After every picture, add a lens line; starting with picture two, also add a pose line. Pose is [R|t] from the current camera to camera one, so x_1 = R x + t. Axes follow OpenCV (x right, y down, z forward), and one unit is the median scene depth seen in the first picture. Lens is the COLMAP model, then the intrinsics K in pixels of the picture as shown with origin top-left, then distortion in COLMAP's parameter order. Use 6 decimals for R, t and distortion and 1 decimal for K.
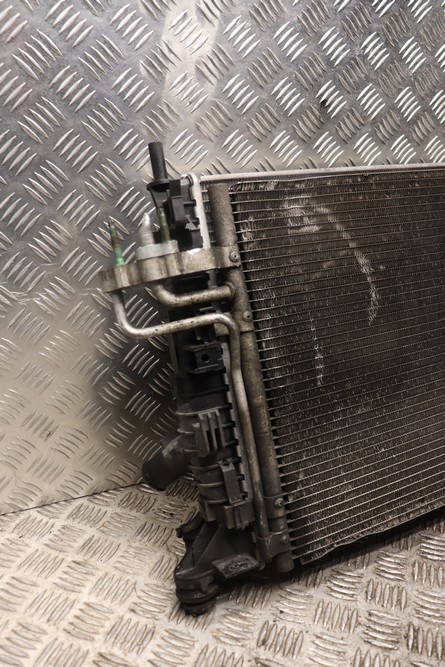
lens RADIAL K [[540.4, 0, 223.0], [0, 540.4, 307.4], [0, 0, 1]] dist [-0.180235, 0.118807]
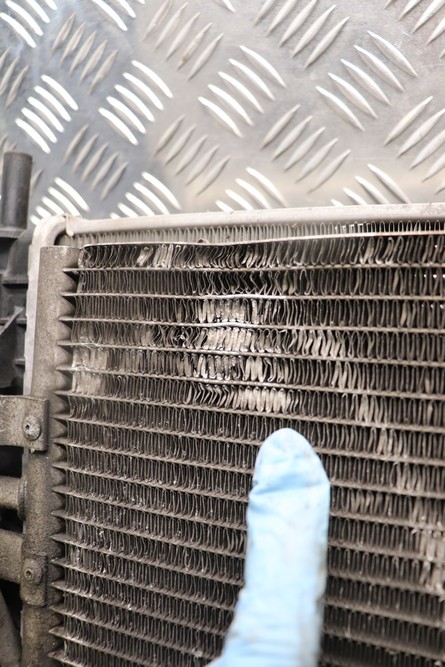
lens RADIAL K [[517.6, 0, 222.5], [0, 517.6, 341.2], [0, 0, 1]] dist [-0.094232, 0.000171]
pose [[0.694390, 0.207116, -0.689148, 0.357320], [-0.169153, 0.977830, 0.123437, -0.218063], [0.699435, 0.030858, 0.714030, 0.772263]]
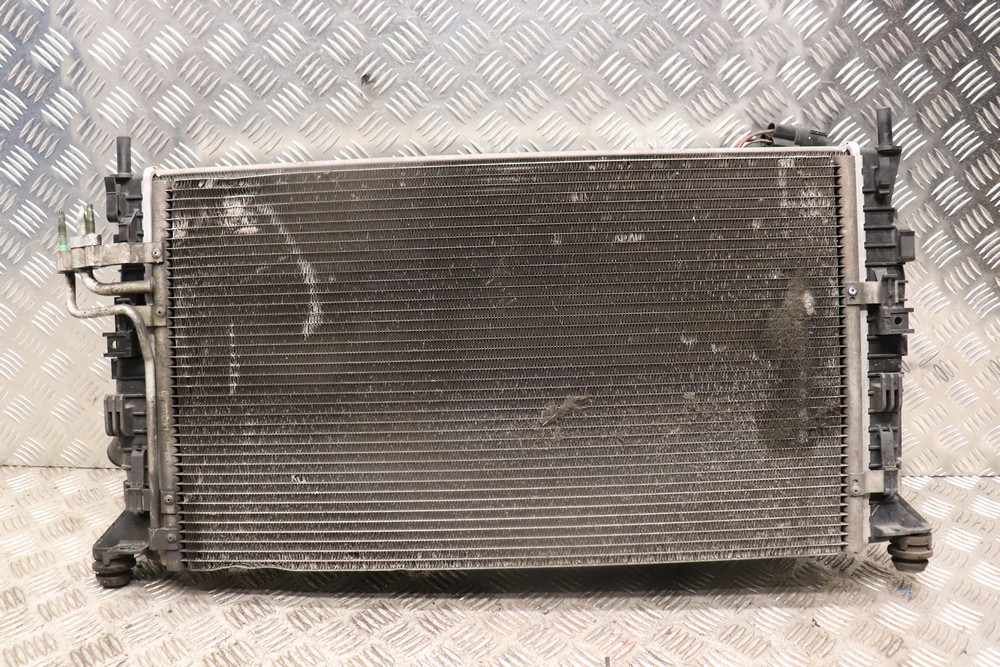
lens RADIAL K [[810.2, 0, 500.2], [0, 810.2, 308.2], [0, 0, 1]] dist [-0.180235, 0.118807]
pose [[0.913309, 0.135540, -0.384052, 1.145223], [-0.125175, 0.990772, 0.051989, -0.141319], [0.387554, 0.000592, 0.921847, -0.126561]]
